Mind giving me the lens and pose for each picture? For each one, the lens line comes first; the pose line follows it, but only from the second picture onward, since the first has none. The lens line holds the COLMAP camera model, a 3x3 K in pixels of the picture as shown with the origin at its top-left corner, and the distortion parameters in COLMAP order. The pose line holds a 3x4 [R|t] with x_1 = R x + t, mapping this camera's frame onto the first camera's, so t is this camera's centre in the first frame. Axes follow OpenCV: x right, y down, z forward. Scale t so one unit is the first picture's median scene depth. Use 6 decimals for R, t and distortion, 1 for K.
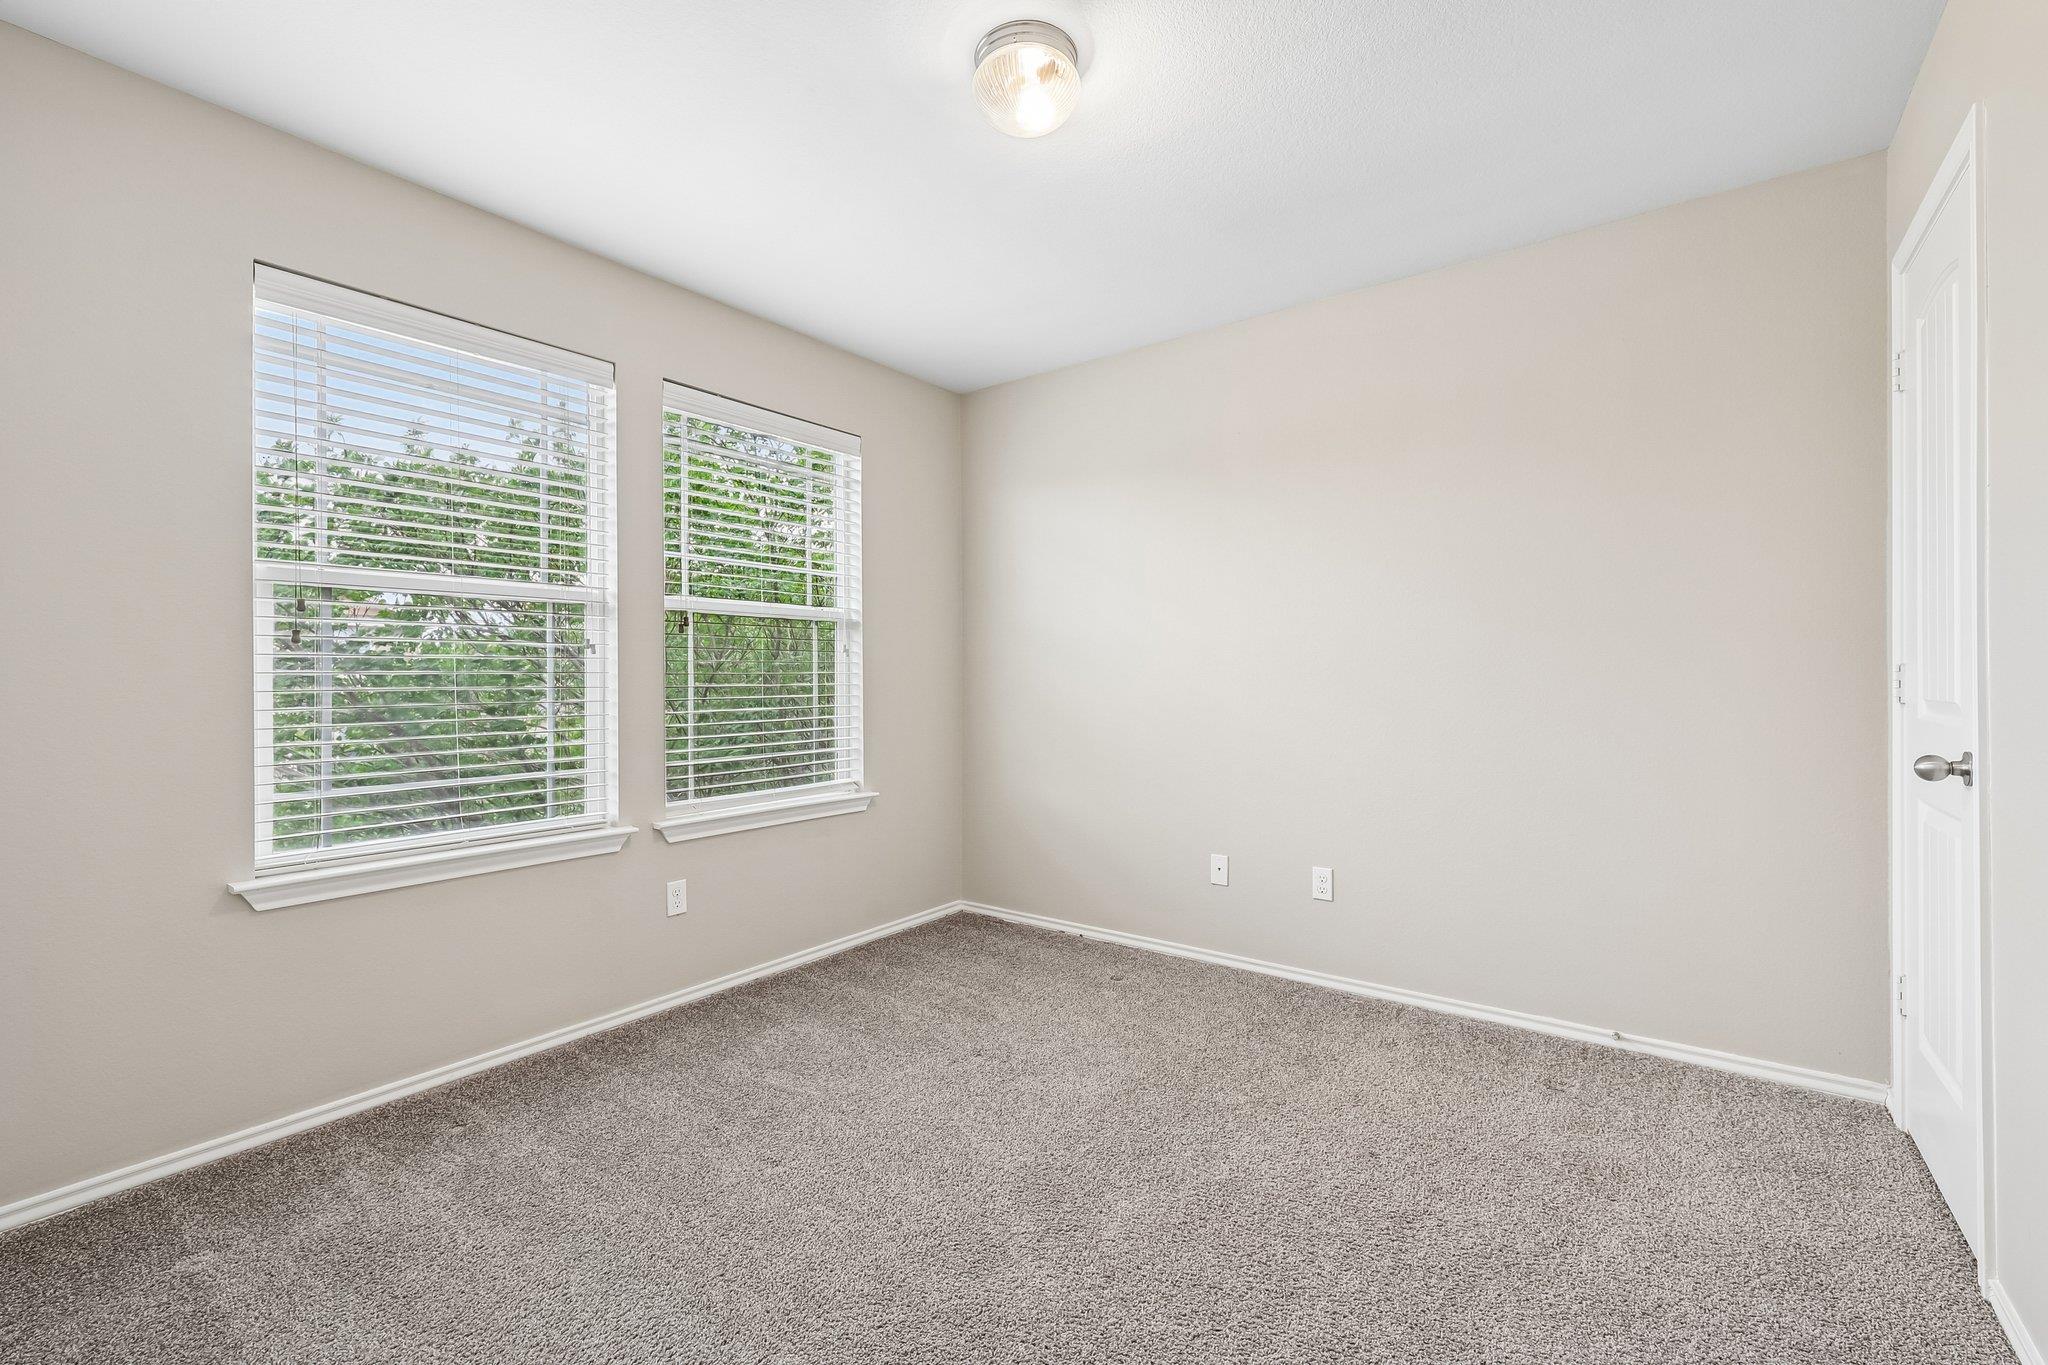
lens RADIAL K [[860.3, 0, 1028.8], [0, 860.3, 680.6], [0, 0, 1]] dist [-0.001697, 0.000398]
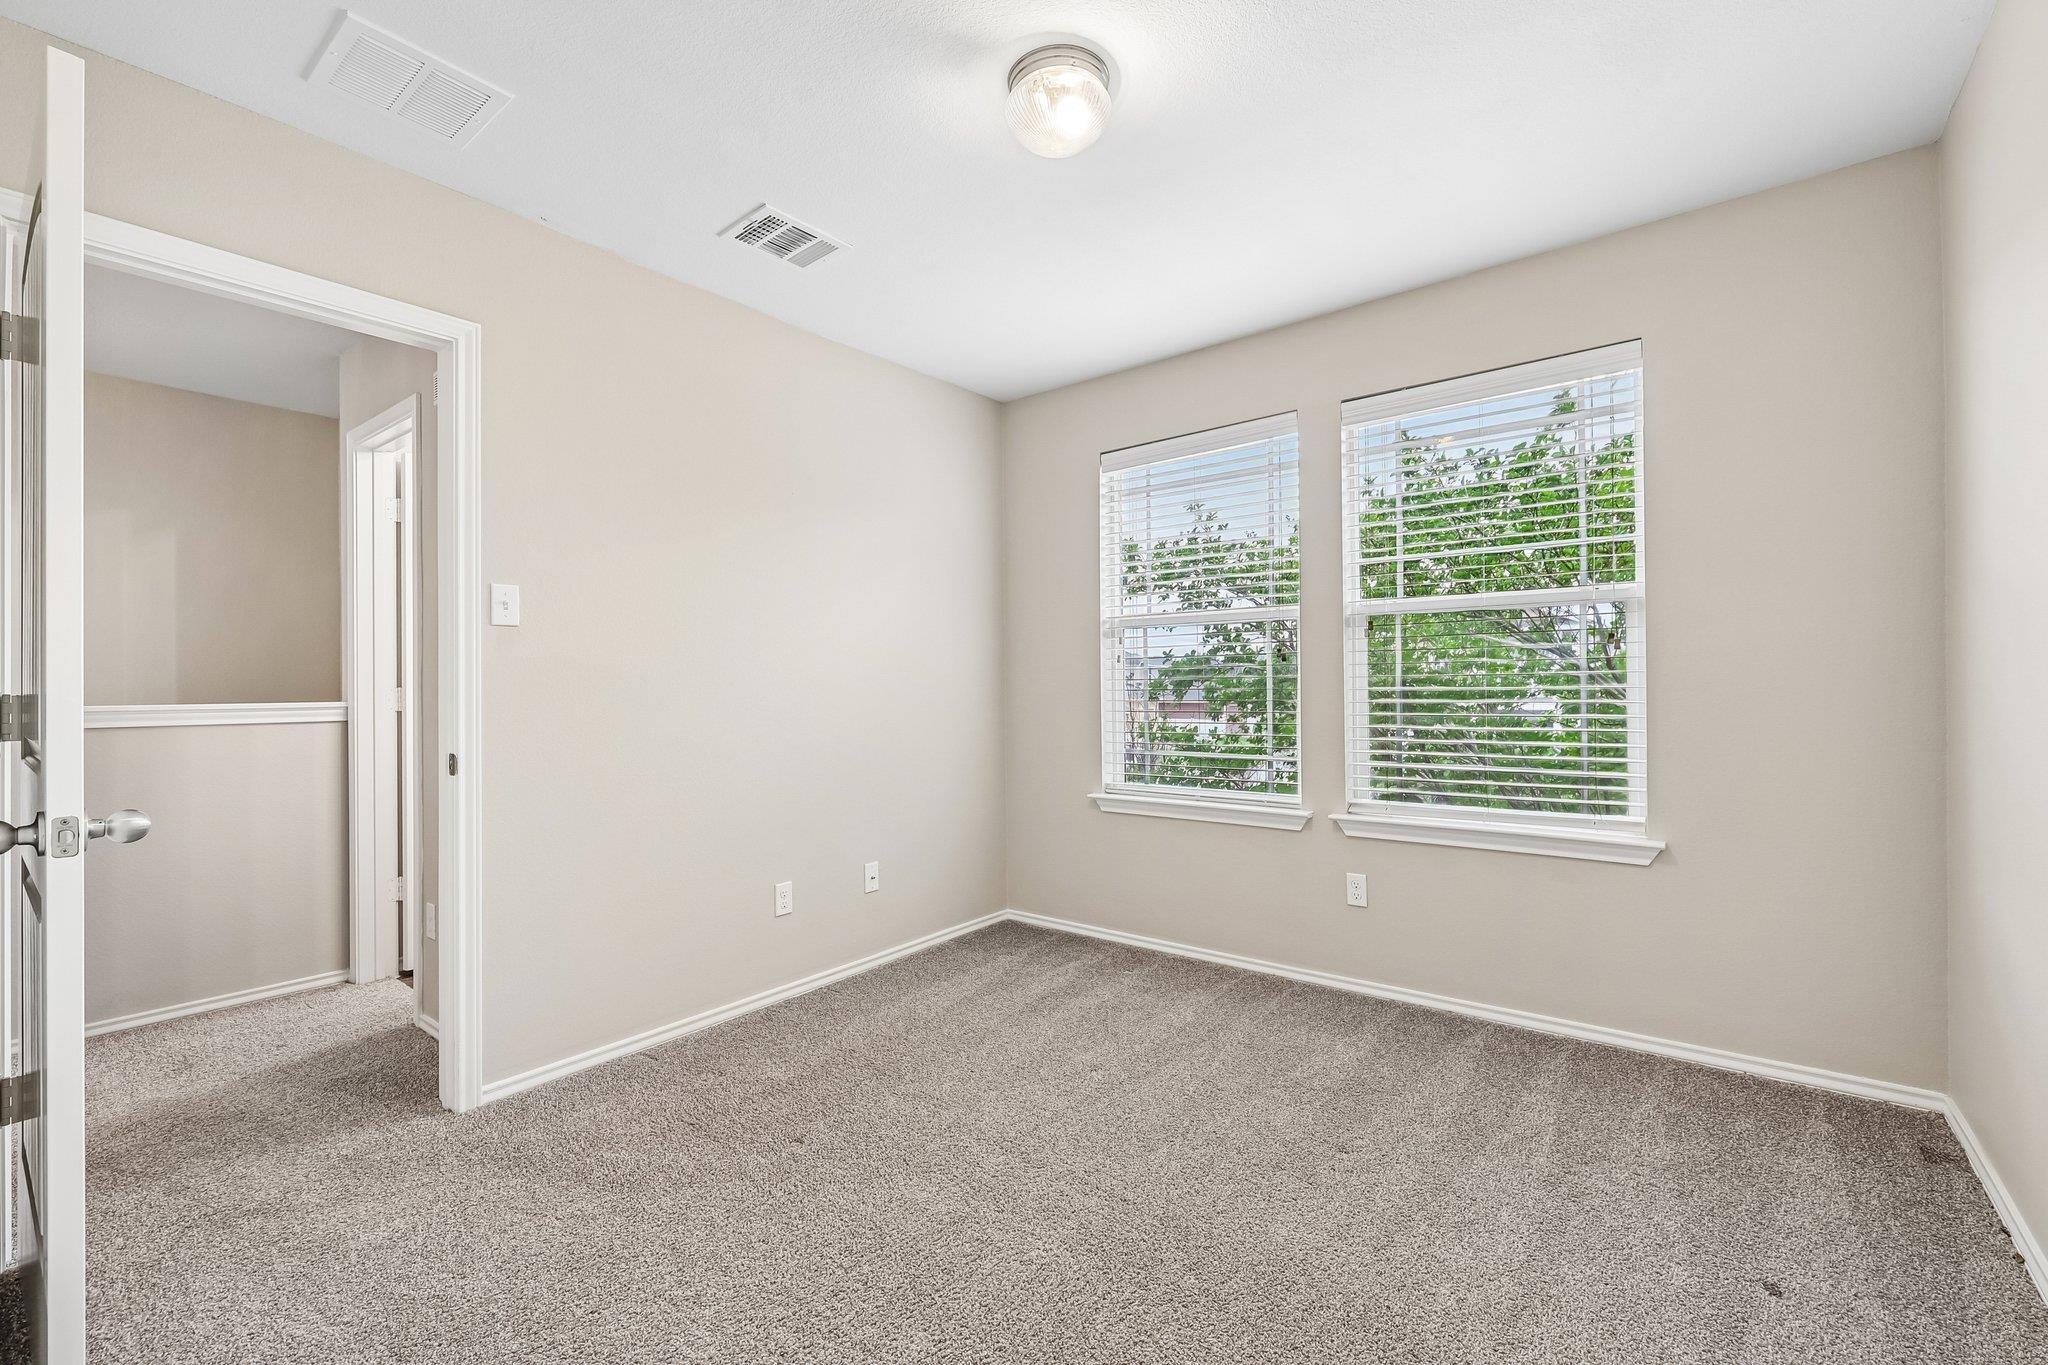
lens RADIAL K [[860.3, 0, 1028.8], [0, 860.3, 680.6], [0, 0, 1]] dist [-0.001697, 0.000398]
pose [[-0.042452, 0.003743, -0.999091, 0.665224], [0.016711, 0.999856, 0.003035, -0.013583], [0.998959, -0.016567, -0.042508, 0.654663]]
